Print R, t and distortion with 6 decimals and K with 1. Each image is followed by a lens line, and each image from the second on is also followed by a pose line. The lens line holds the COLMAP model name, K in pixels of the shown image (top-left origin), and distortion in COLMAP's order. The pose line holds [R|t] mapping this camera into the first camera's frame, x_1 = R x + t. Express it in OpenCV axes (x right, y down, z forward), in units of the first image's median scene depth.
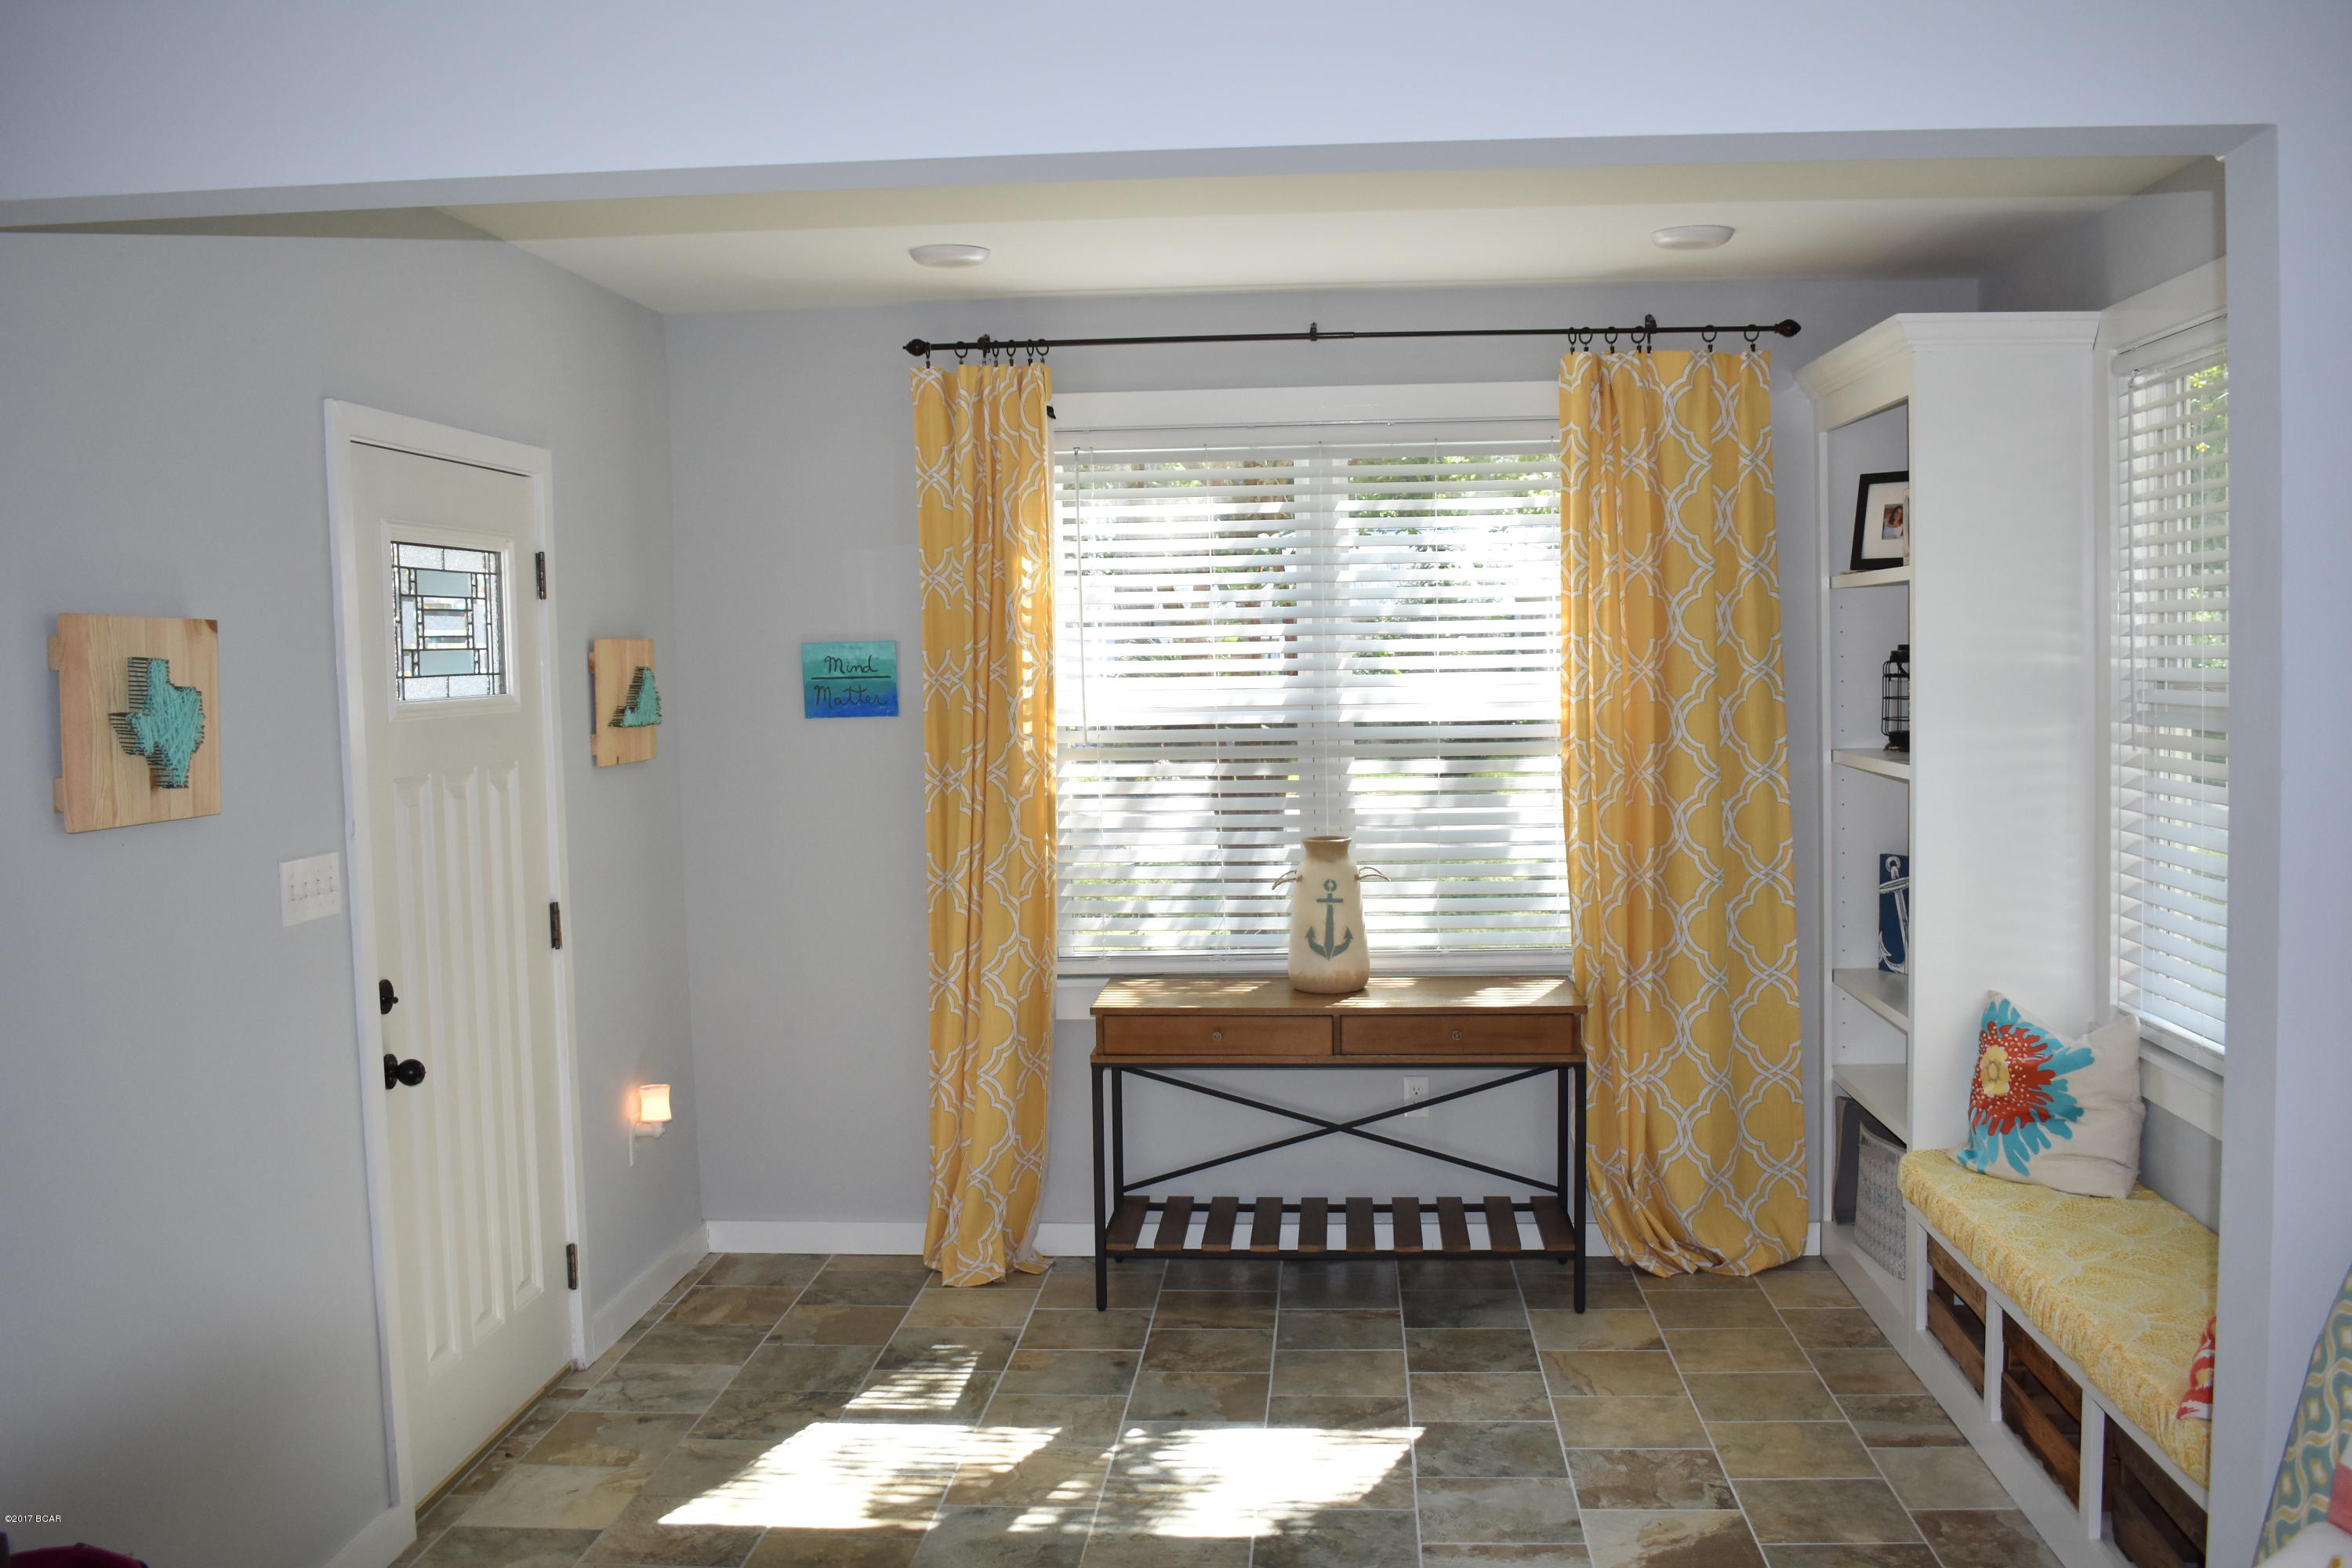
lens RADIAL K [[2104.6, 0, 1180.2], [0, 2104.6, 768.0], [0, 0, 1]] dist [-0.089647, 0.011721]
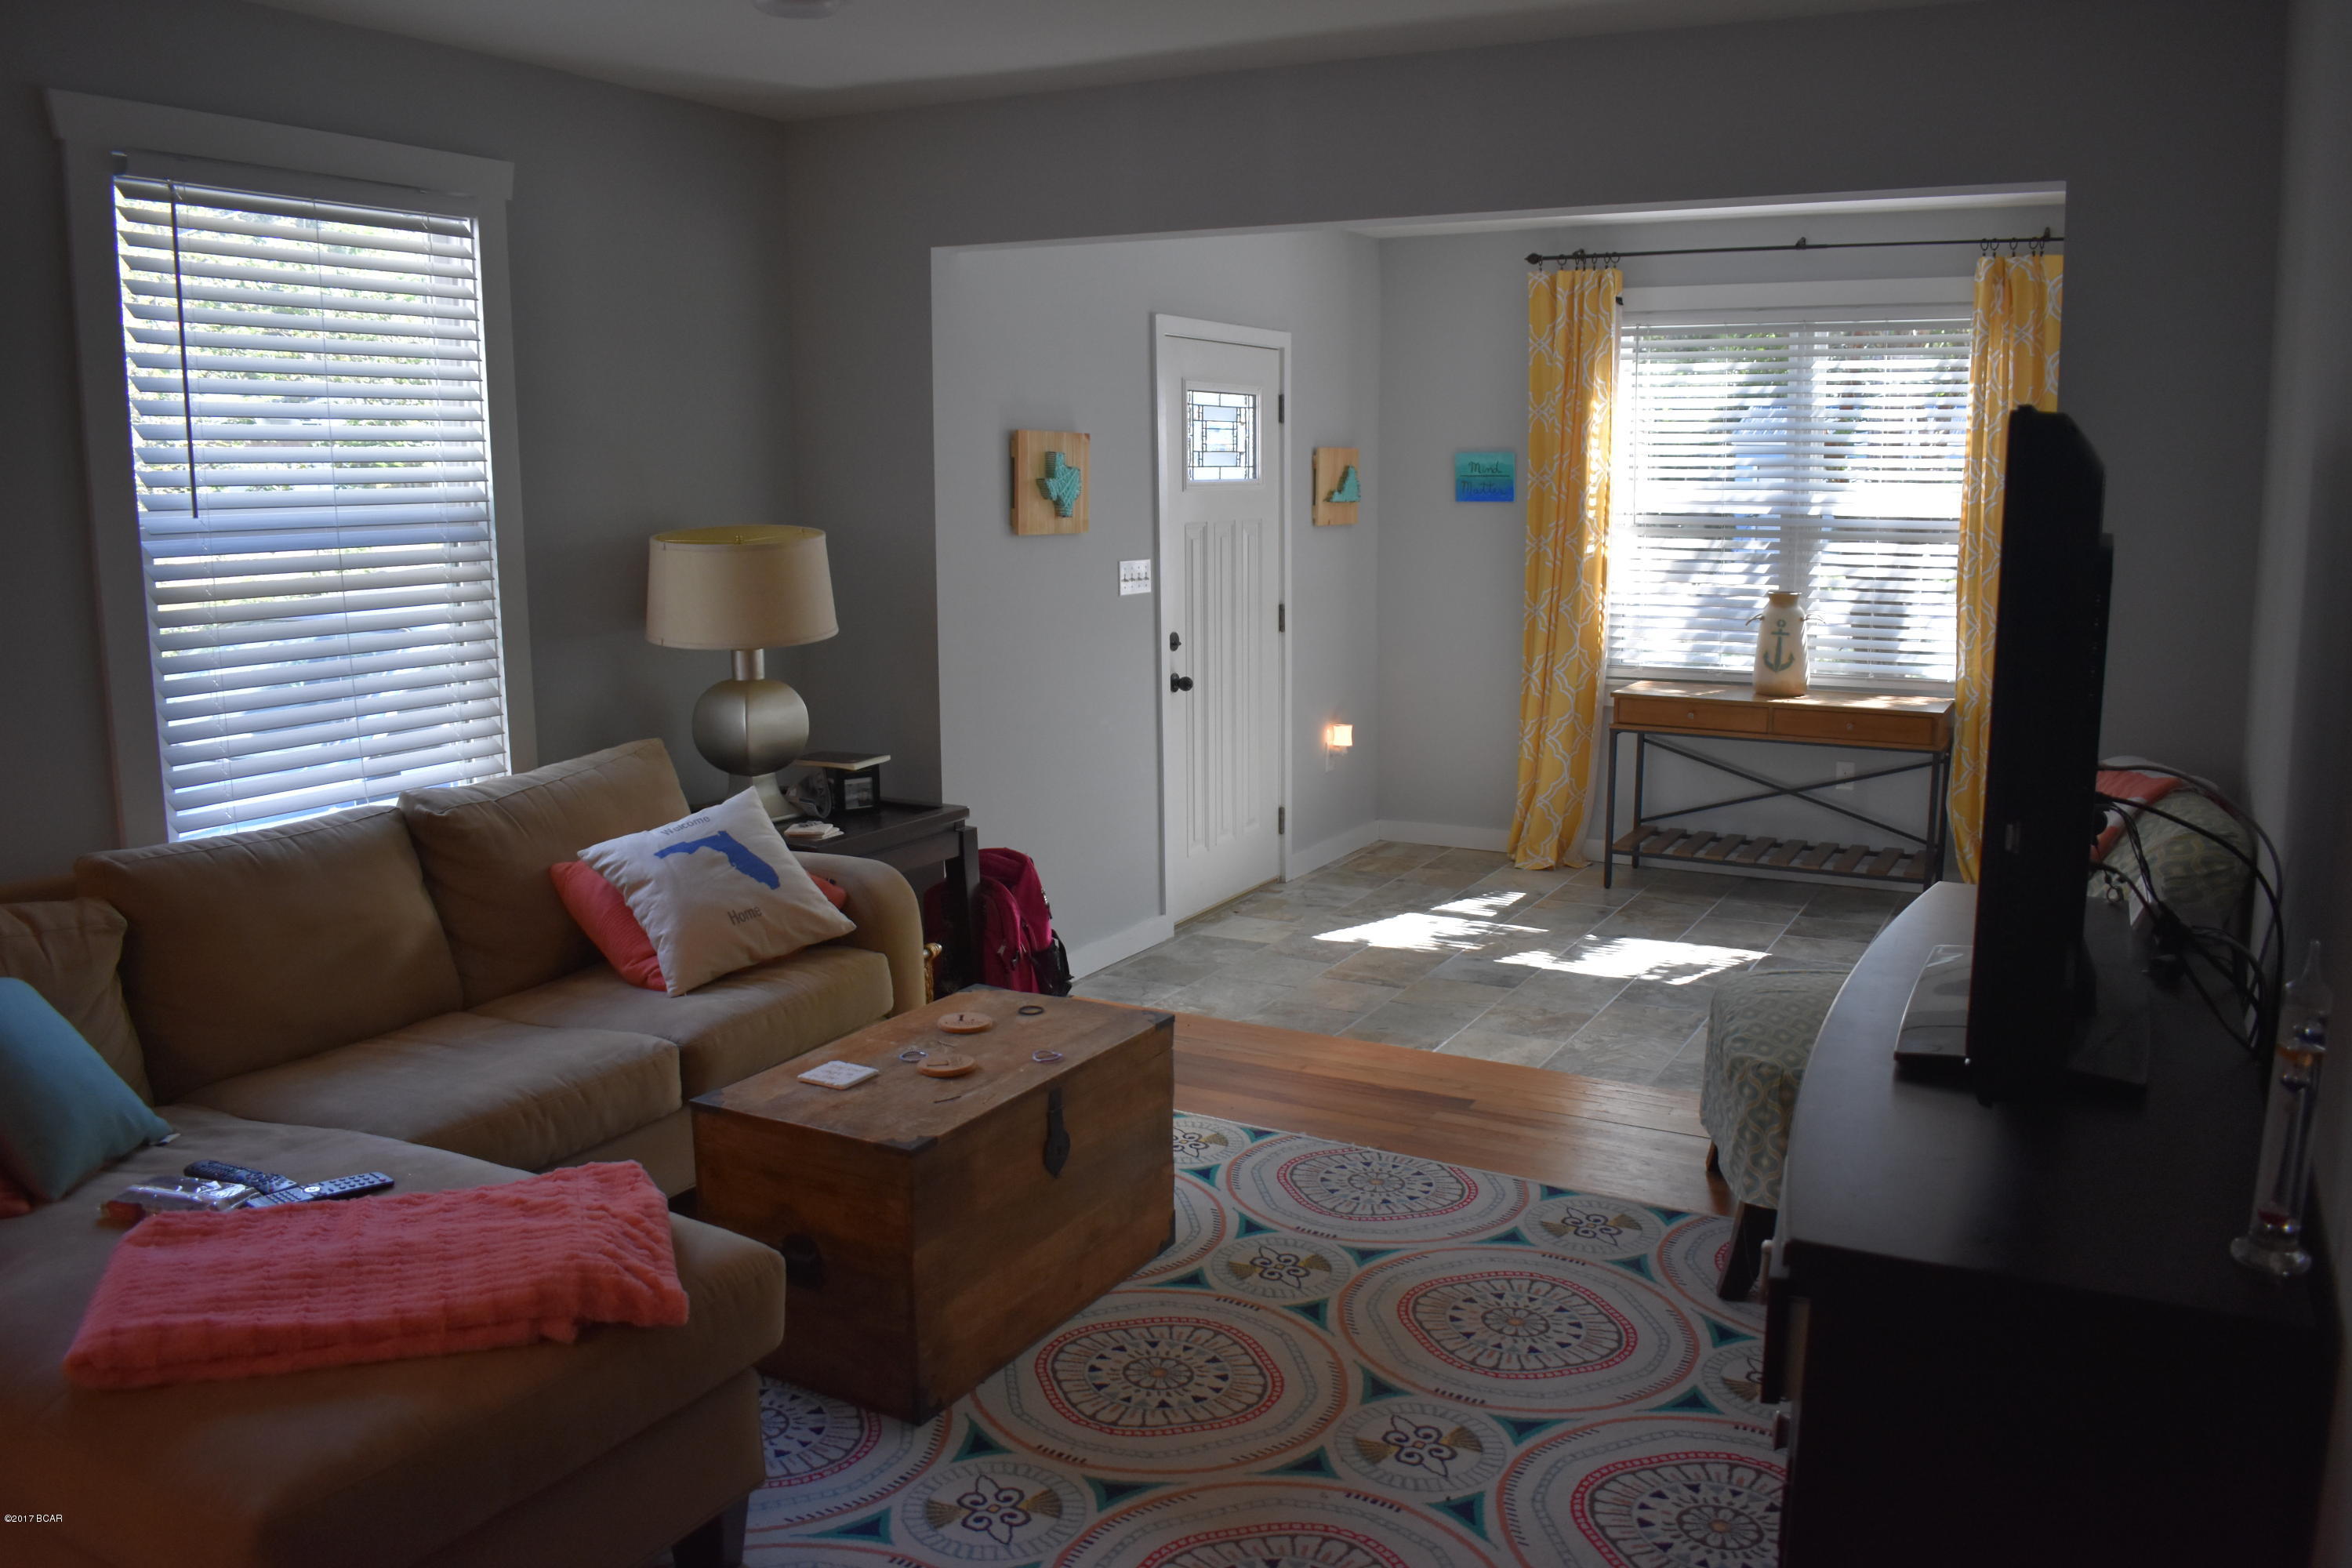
lens RADIAL K [[1867.5, 0, 1181.4], [0, 1867.5, 787.3], [0, 0, 1]] dist [-0.083973, -0.001289]
pose [[0.913284, 0.083979, -0.398572, 0.212461], [-0.037371, 0.991664, 0.123313, 0.024777], [0.405606, -0.097725, 0.908809, -0.371191]]
